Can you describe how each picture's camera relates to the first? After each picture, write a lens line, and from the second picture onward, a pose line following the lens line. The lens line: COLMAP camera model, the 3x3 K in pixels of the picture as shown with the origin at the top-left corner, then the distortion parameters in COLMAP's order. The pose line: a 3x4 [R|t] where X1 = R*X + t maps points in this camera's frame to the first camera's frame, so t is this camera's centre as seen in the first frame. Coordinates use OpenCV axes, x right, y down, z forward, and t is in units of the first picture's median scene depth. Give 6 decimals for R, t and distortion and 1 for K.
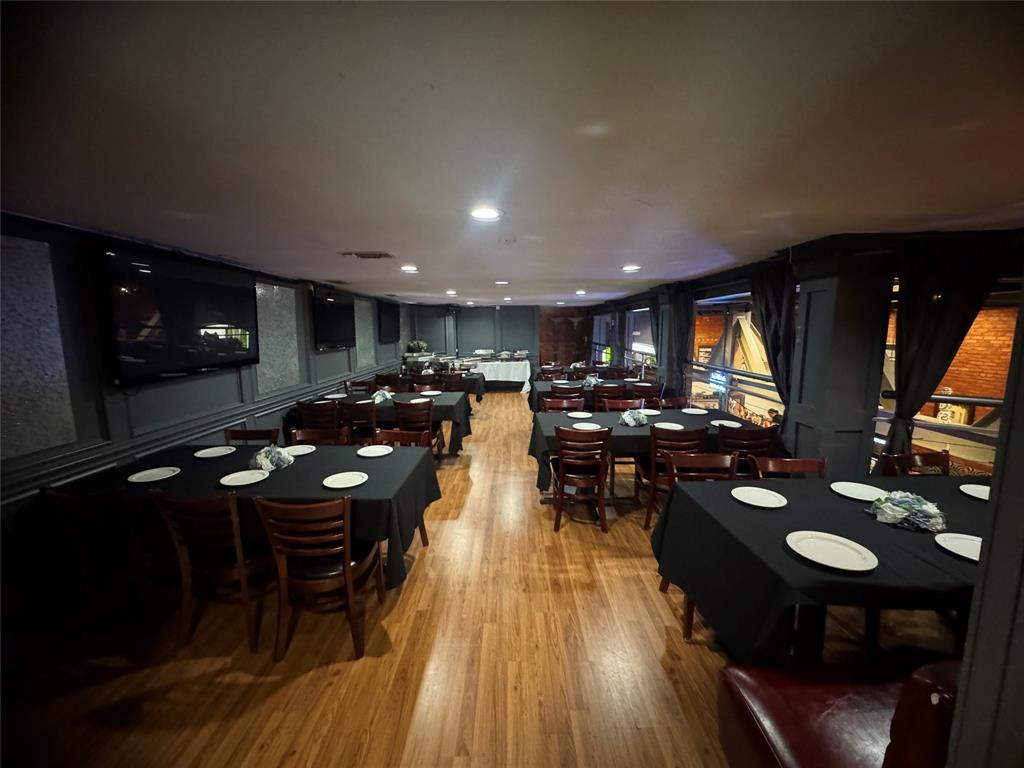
lens RADIAL K [[408.4, 0, 512.7], [0, 408.4, 383.2], [0, 0, 1]] dist [-0.001680, 0.000266]
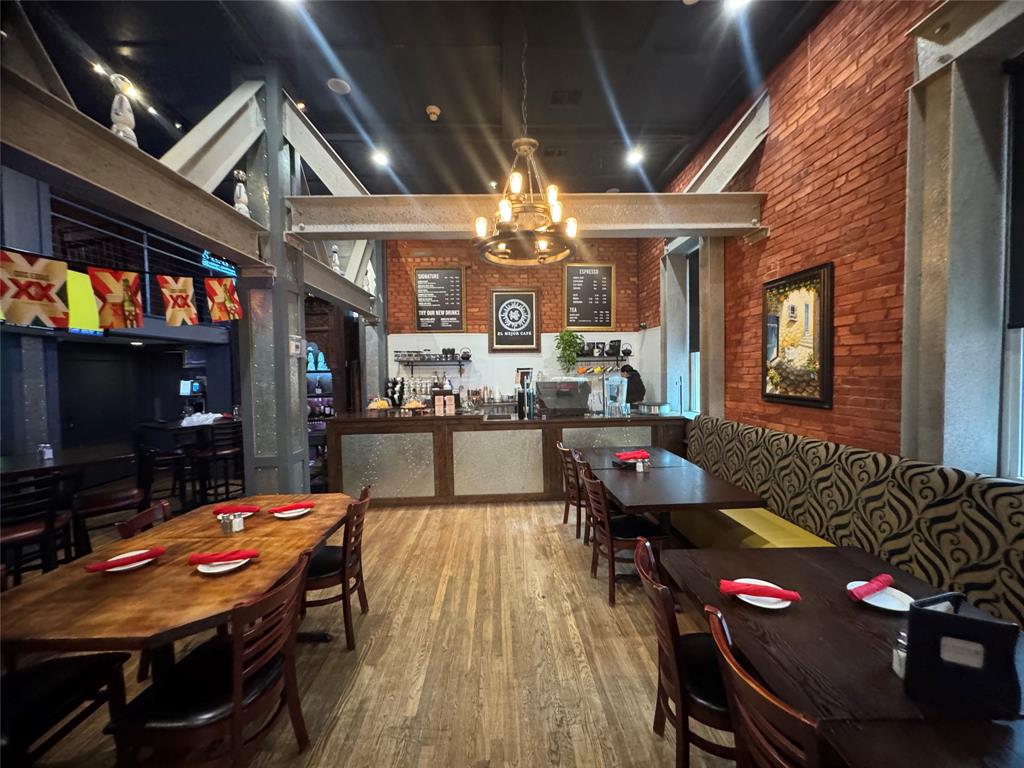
lens RADIAL K [[408.4, 0, 512.7], [0, 408.4, 383.2], [0, 0, 1]] dist [-0.001680, 0.000266]
pose [[0.999433, -0.013161, 0.030998, 0.863618], [0.016340, 0.994375, -0.104653, 0.191987], [-0.029446, 0.105100, 0.994026, 0.678202]]
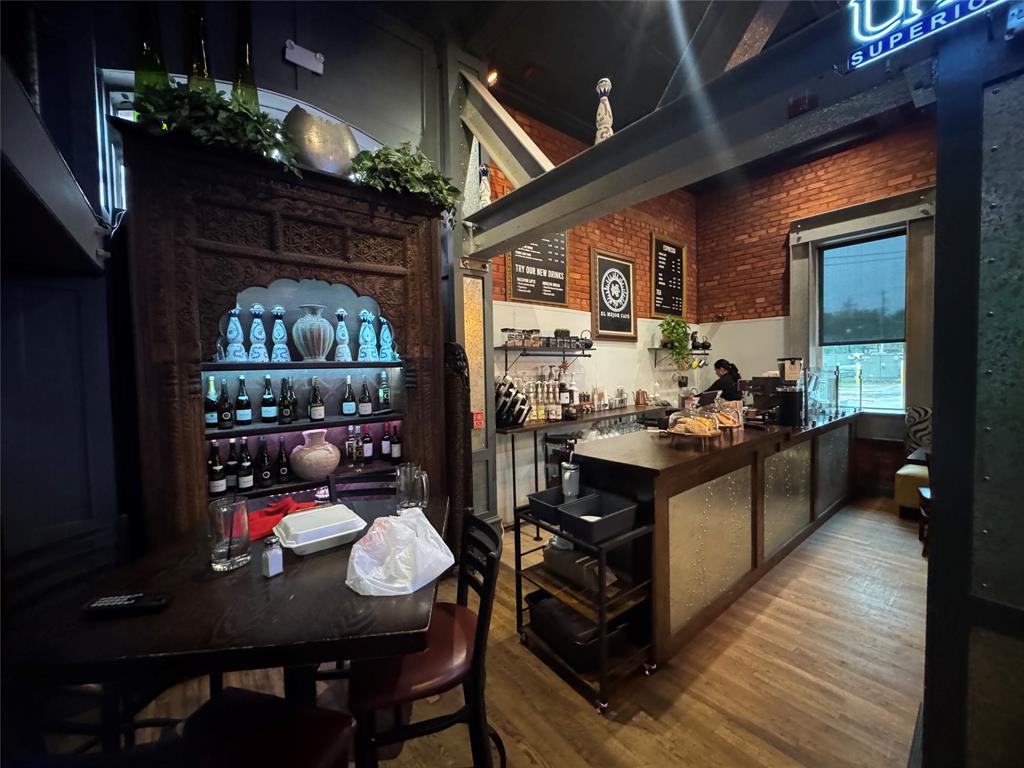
lens RADIAL K [[408.4, 0, 512.7], [0, 408.4, 383.2], [0, 0, 1]] dist [-0.001680, 0.000266]
pose [[0.778930, -0.033719, 0.626204, 0.362467], [0.100681, 0.992324, -0.071802, 0.131606], [-0.618976, 0.118976, 0.776346, 1.147518]]
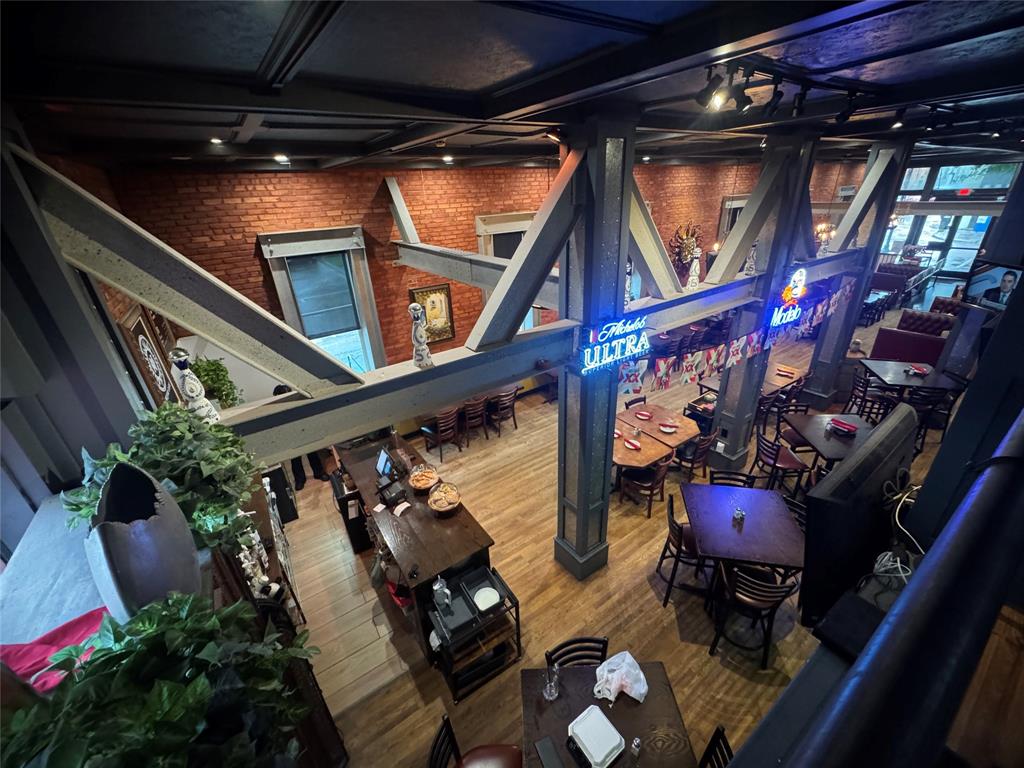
lens RADIAL K [[408.4, 0, 512.7], [0, 408.4, 383.2], [0, 0, 1]] dist [-0.001680, 0.000266]
pose [[-0.565710, -0.325846, 0.757494, 0.303198], [0.157403, 0.859053, 0.487085, -0.187777], [-0.809442, 0.394780, -0.434686, 1.408446]]
